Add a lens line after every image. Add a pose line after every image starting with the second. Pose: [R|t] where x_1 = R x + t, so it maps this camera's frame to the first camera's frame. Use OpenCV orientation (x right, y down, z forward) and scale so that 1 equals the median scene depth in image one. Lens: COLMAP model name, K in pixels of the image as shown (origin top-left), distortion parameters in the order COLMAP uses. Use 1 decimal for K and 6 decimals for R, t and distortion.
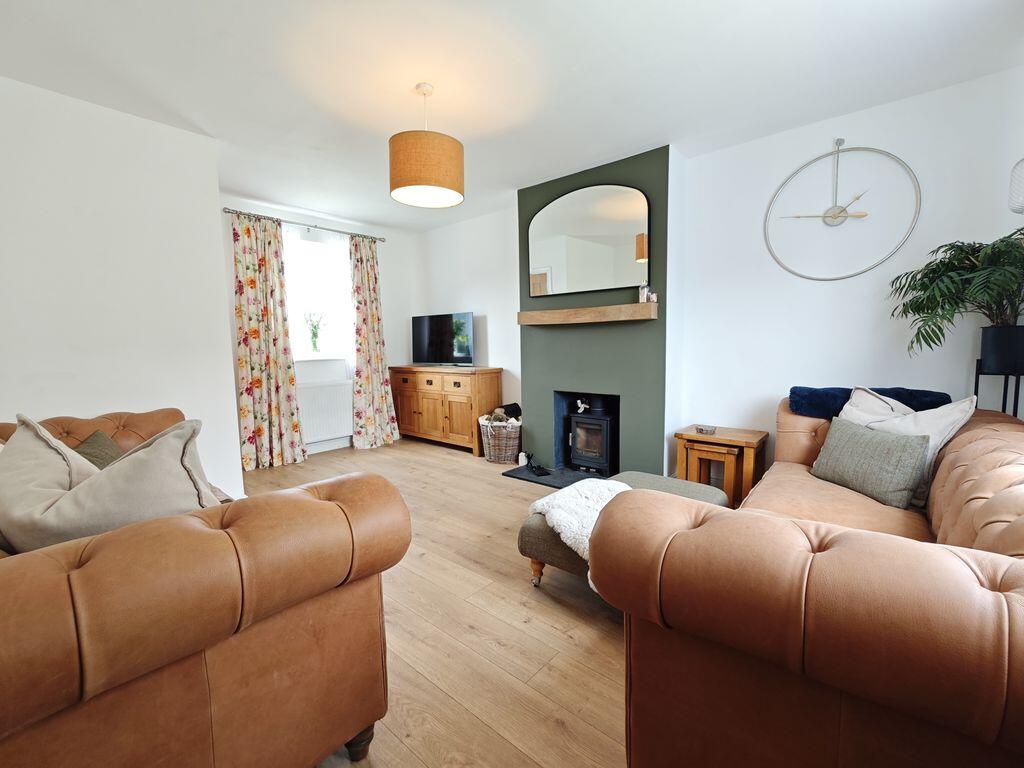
lens RADIAL K [[444.4, 0, 512.6], [0, 444.4, 385.5], [0, 0, 1]] dist [-0.003572, -0.000310]
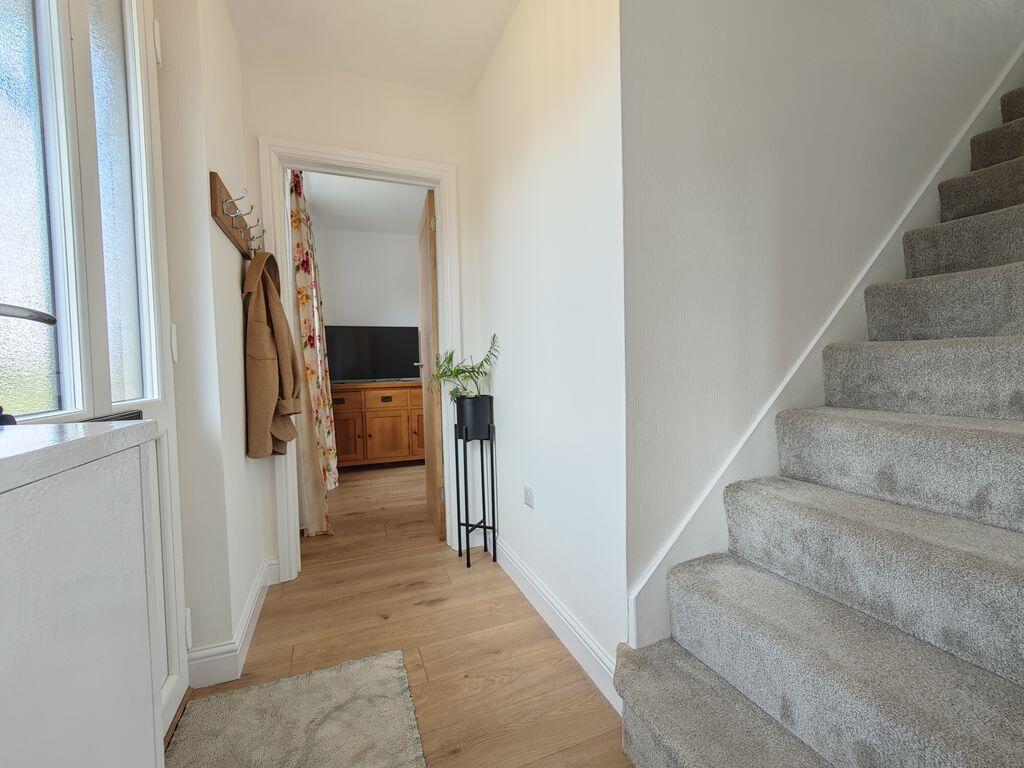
lens RADIAL K [[444.4, 0, 513.2], [0, 444.4, 383.1], [0, 0, 1]] dist [-0.003572, -0.000310]
pose [[0.479450, -0.028290, 0.877113, -0.867454], [0.084094, 0.996362, -0.013831, -0.005243], [-0.873531, 0.080391, 0.480084, 0.322382]]
